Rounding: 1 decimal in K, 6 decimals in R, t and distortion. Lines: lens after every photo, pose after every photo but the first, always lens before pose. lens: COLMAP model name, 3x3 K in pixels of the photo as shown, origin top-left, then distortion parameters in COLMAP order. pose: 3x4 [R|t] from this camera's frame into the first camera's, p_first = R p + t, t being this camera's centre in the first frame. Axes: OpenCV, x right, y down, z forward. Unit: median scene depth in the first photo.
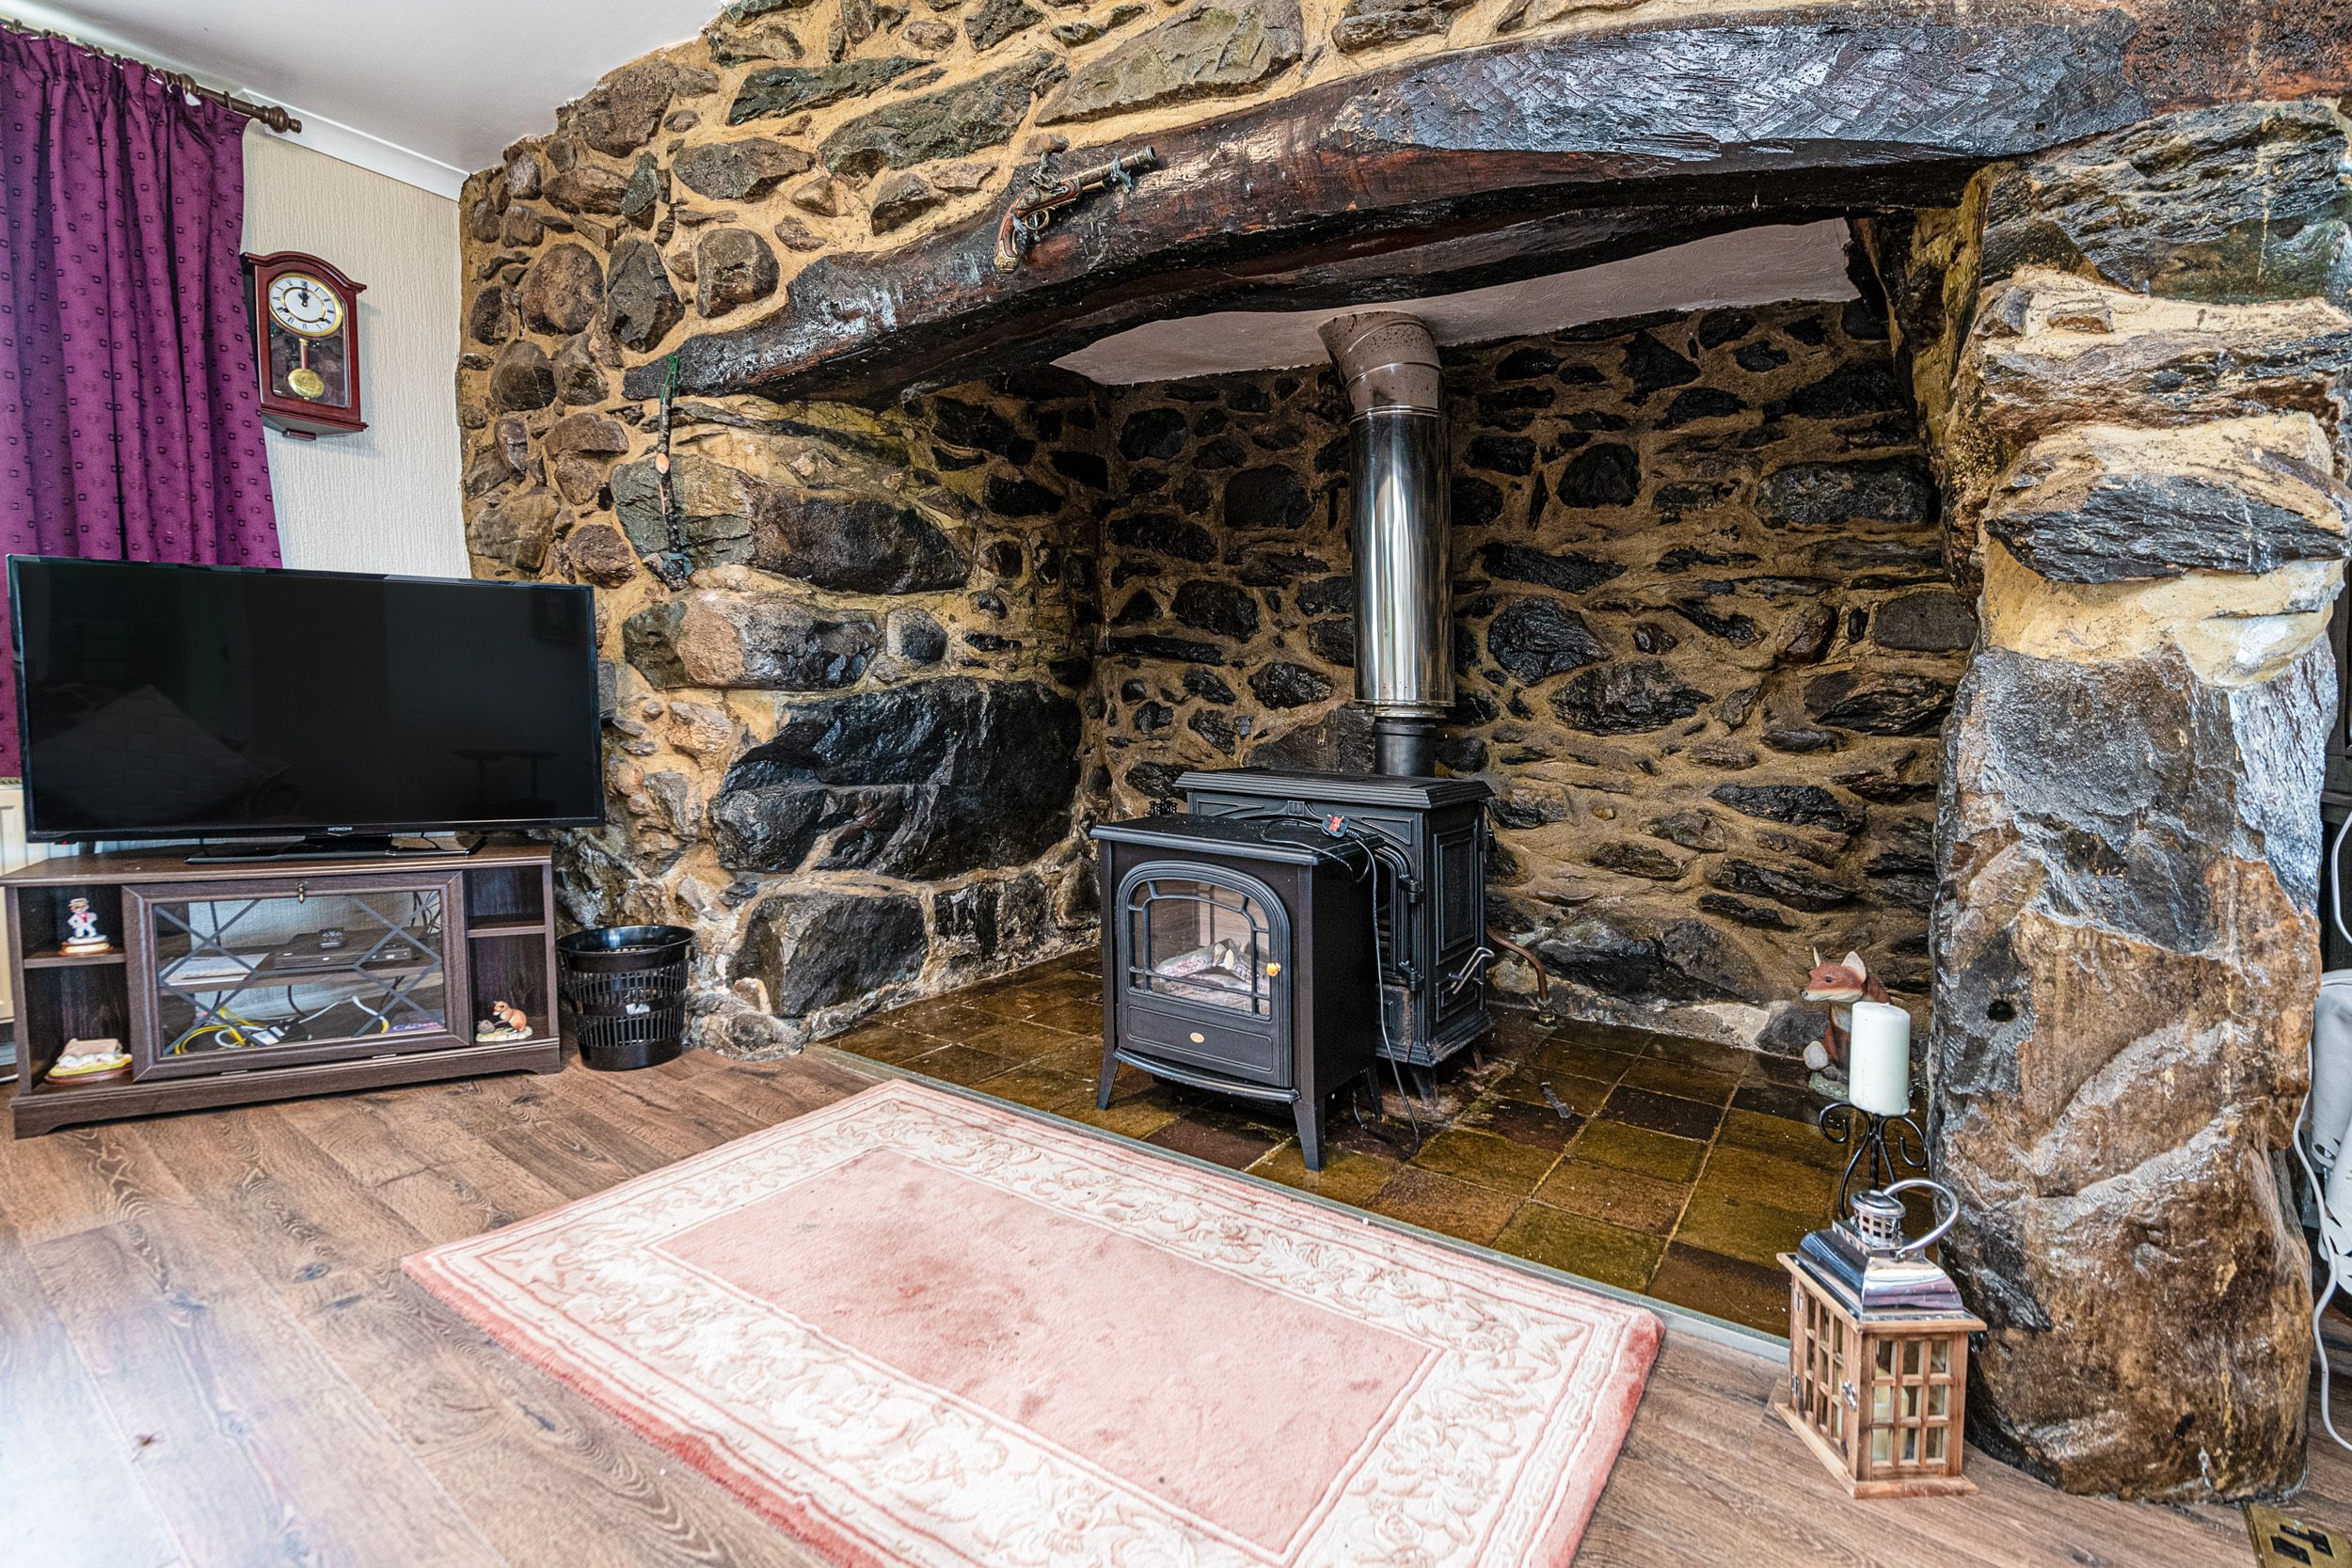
lens RADIAL K [[1081.0, 0, 1165.7], [0, 1081.0, 710.2], [0, 0, 1]] dist [0.003773, -0.001314]
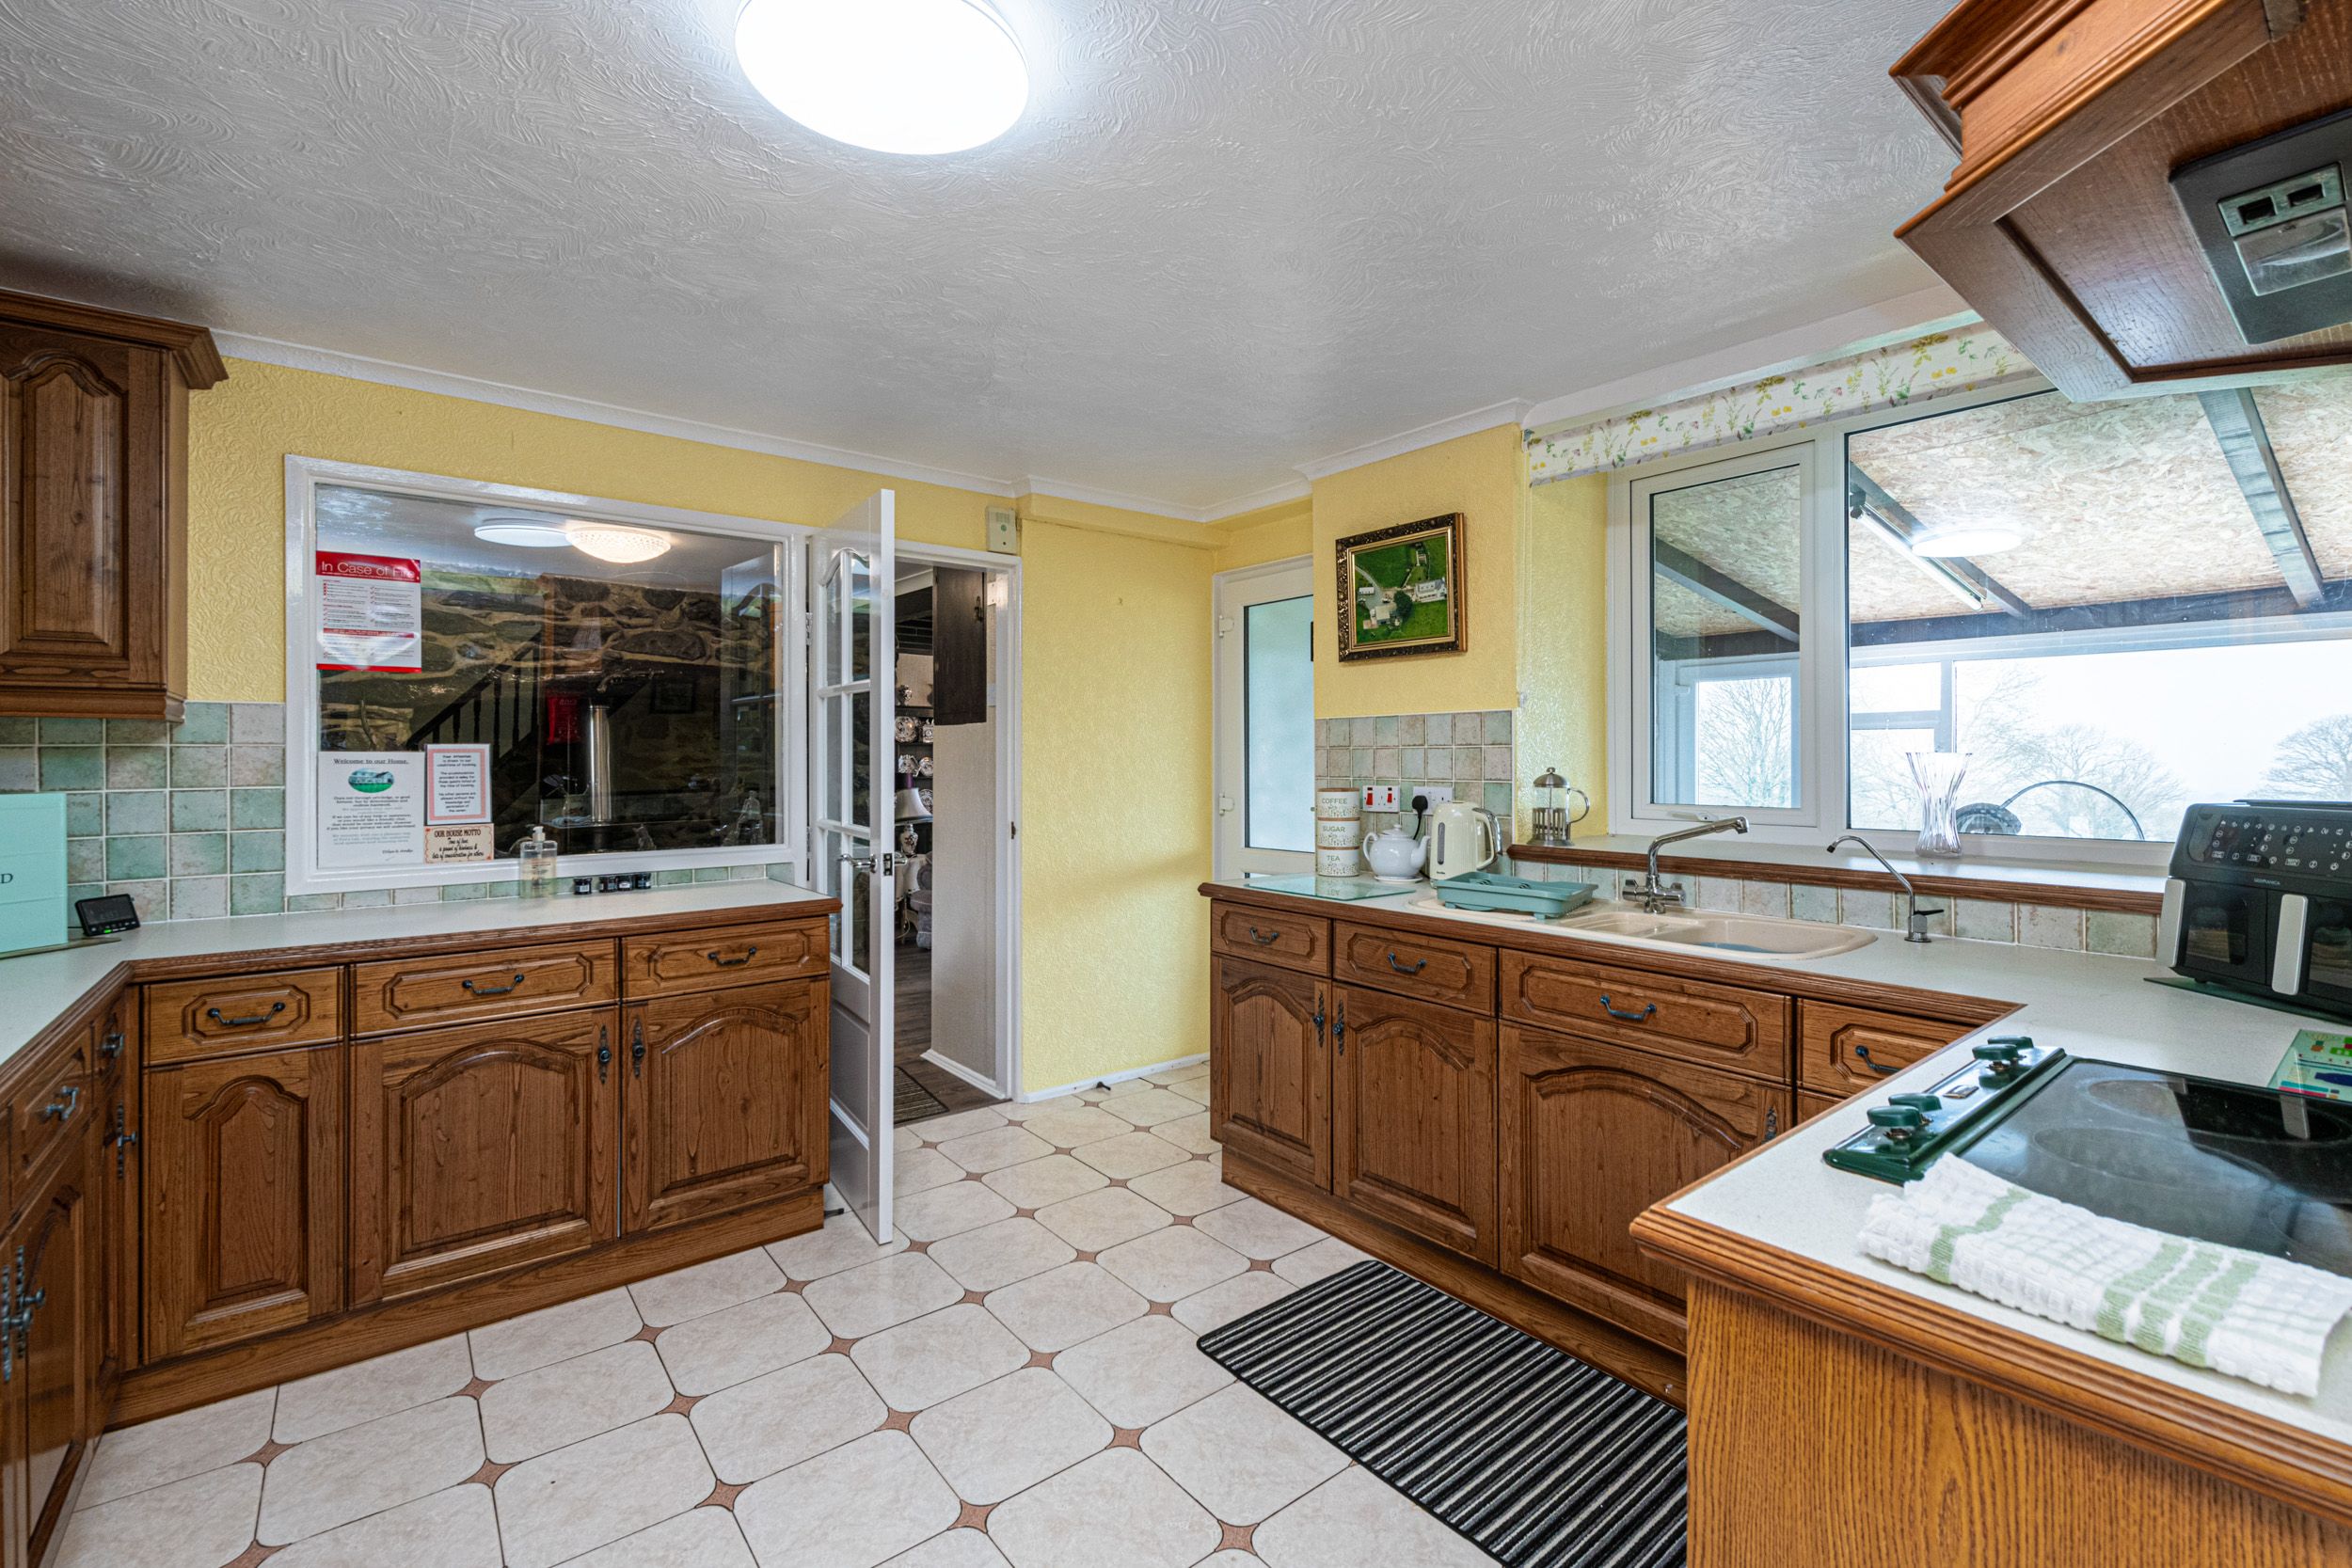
lens RADIAL K [[999.8, 0, 1178.0], [0, 999.8, 763.5], [0, 0, 1]] dist [-0.001433, -0.000444]
pose [[0.270014, -0.030056, 0.962387, -2.184807], [0.038590, 0.999047, 0.020373, -0.176166], [-0.962083, 0.031638, 0.270917, -1.209418]]
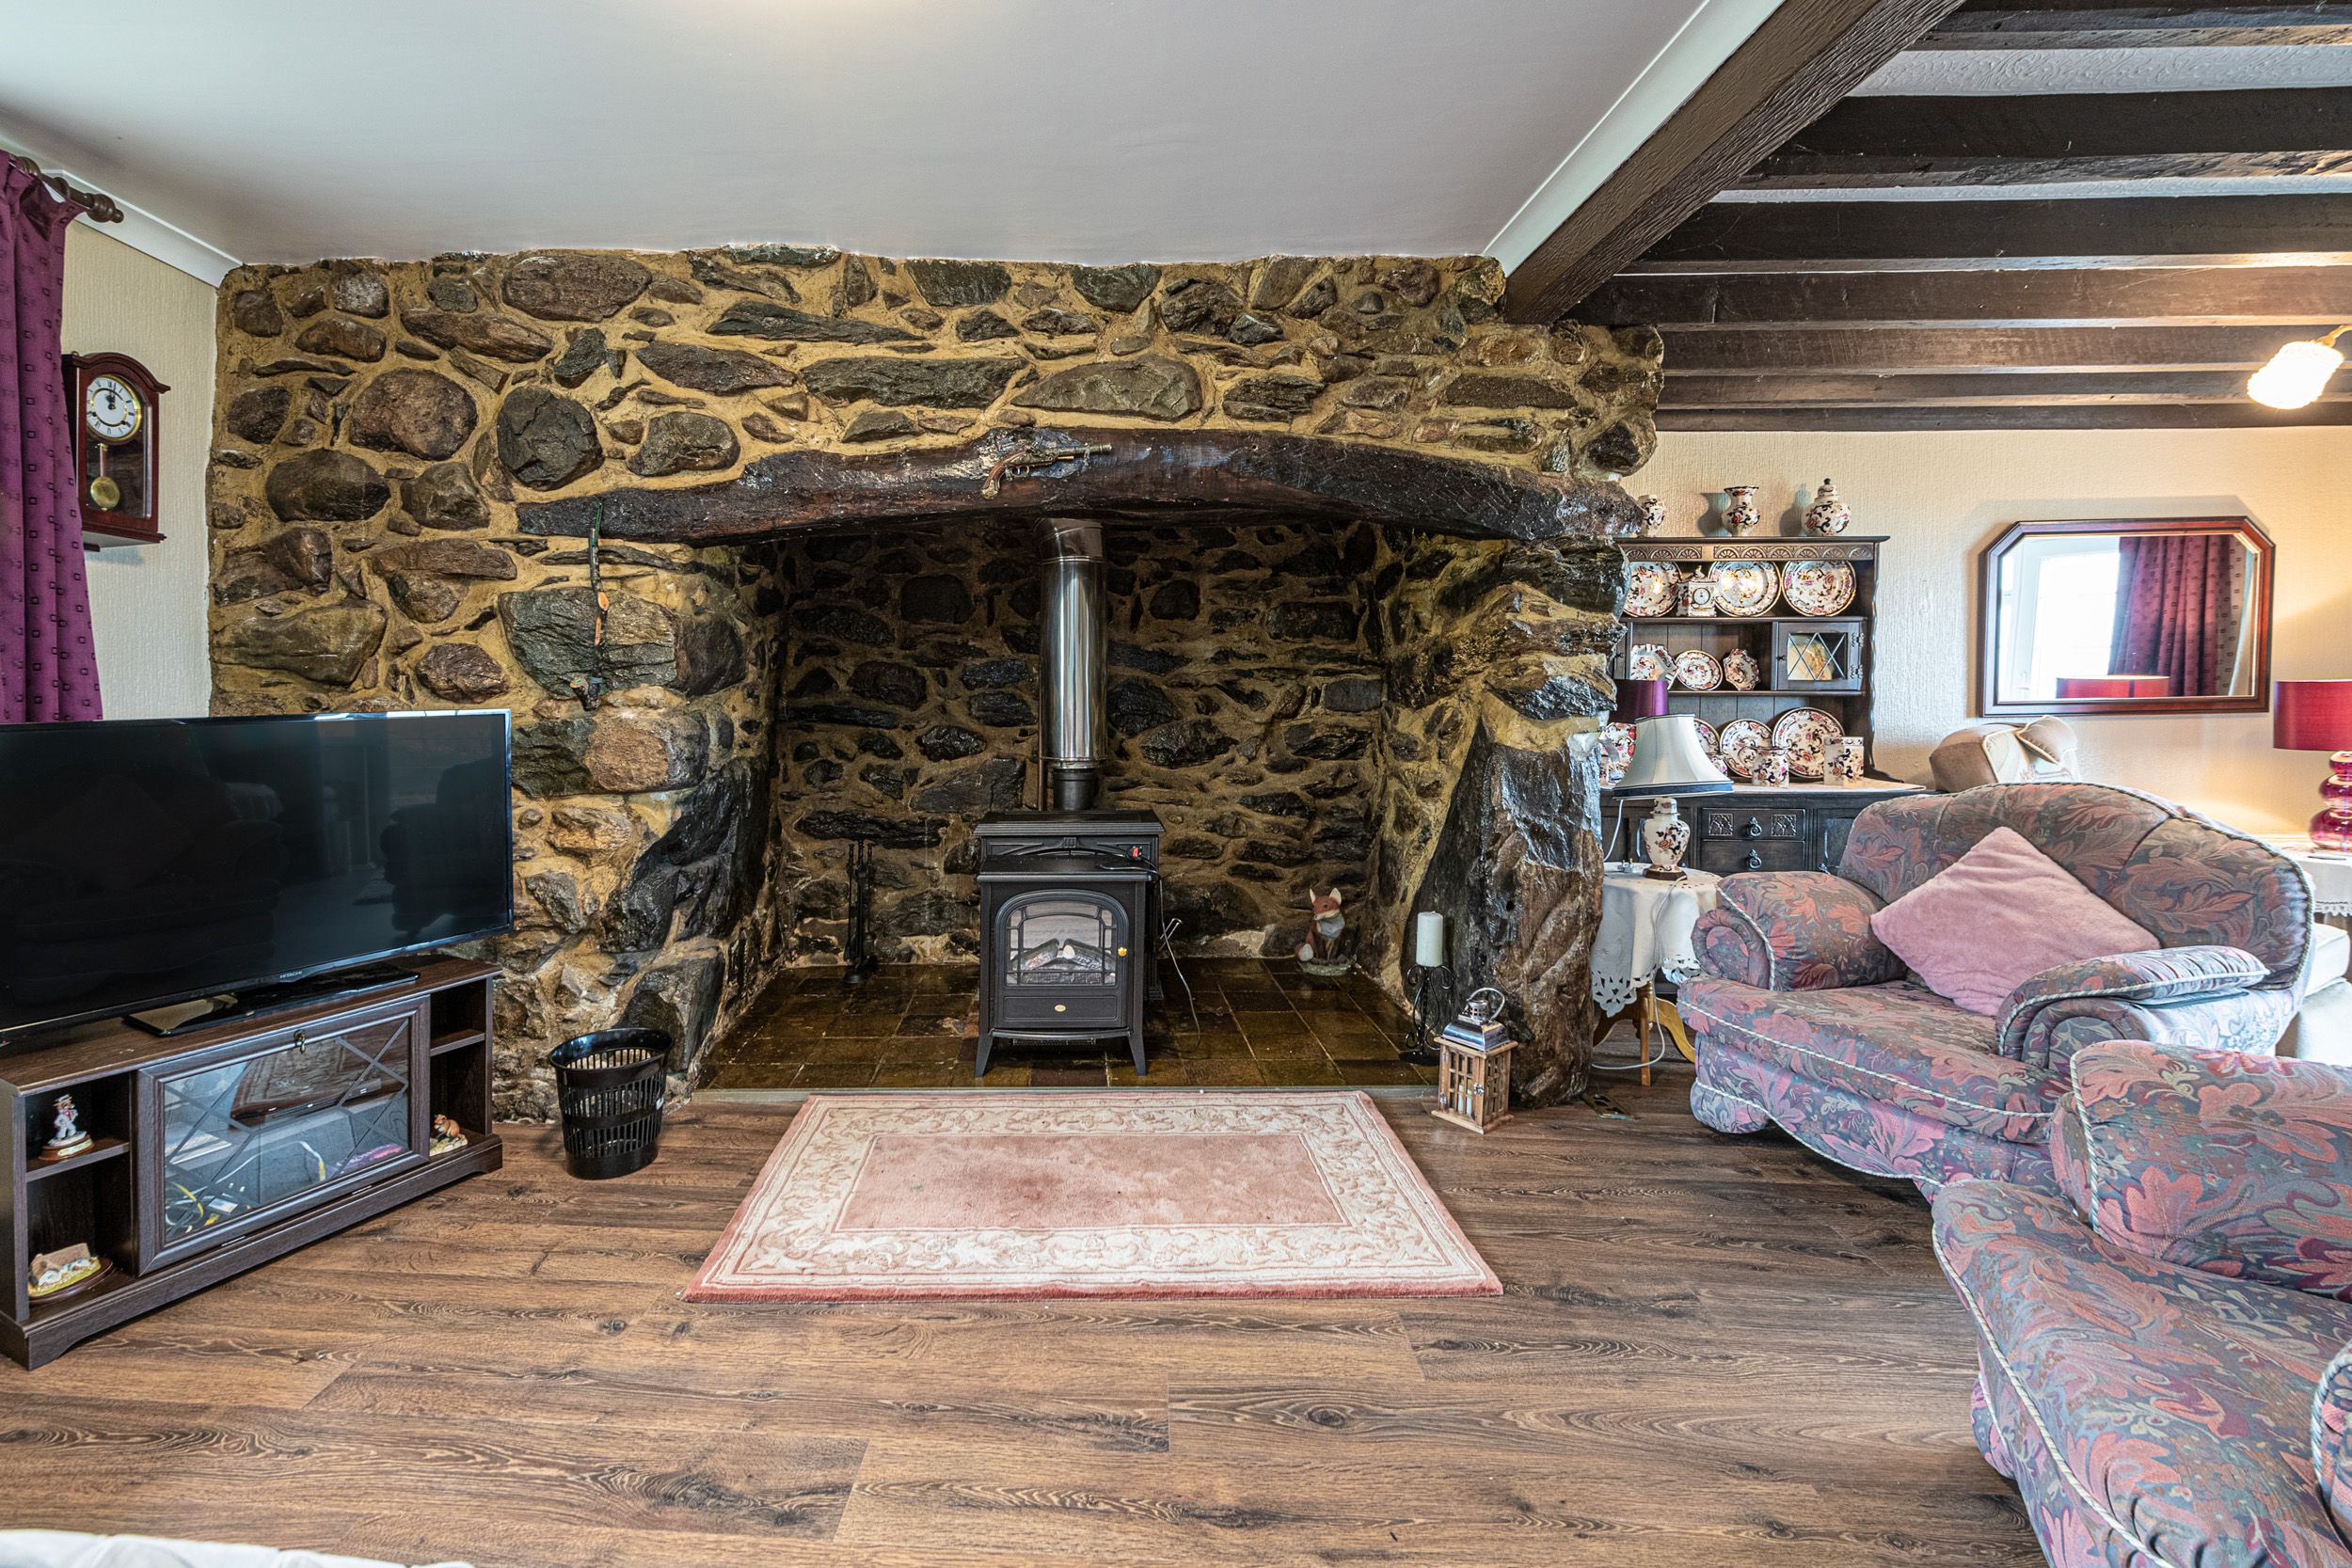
lens RADIAL K [[1023.4, 0, 1086.2], [0, 1023.4, 720.1], [0, 0, 1]] dist [-0.000505, -0.000910]
pose [[0.832753, -0.046285, 0.551707, -0.685766], [0.038978, 0.998928, 0.024971, -0.119723], [-0.552271, 0.000710, 0.833664, -0.175608]]
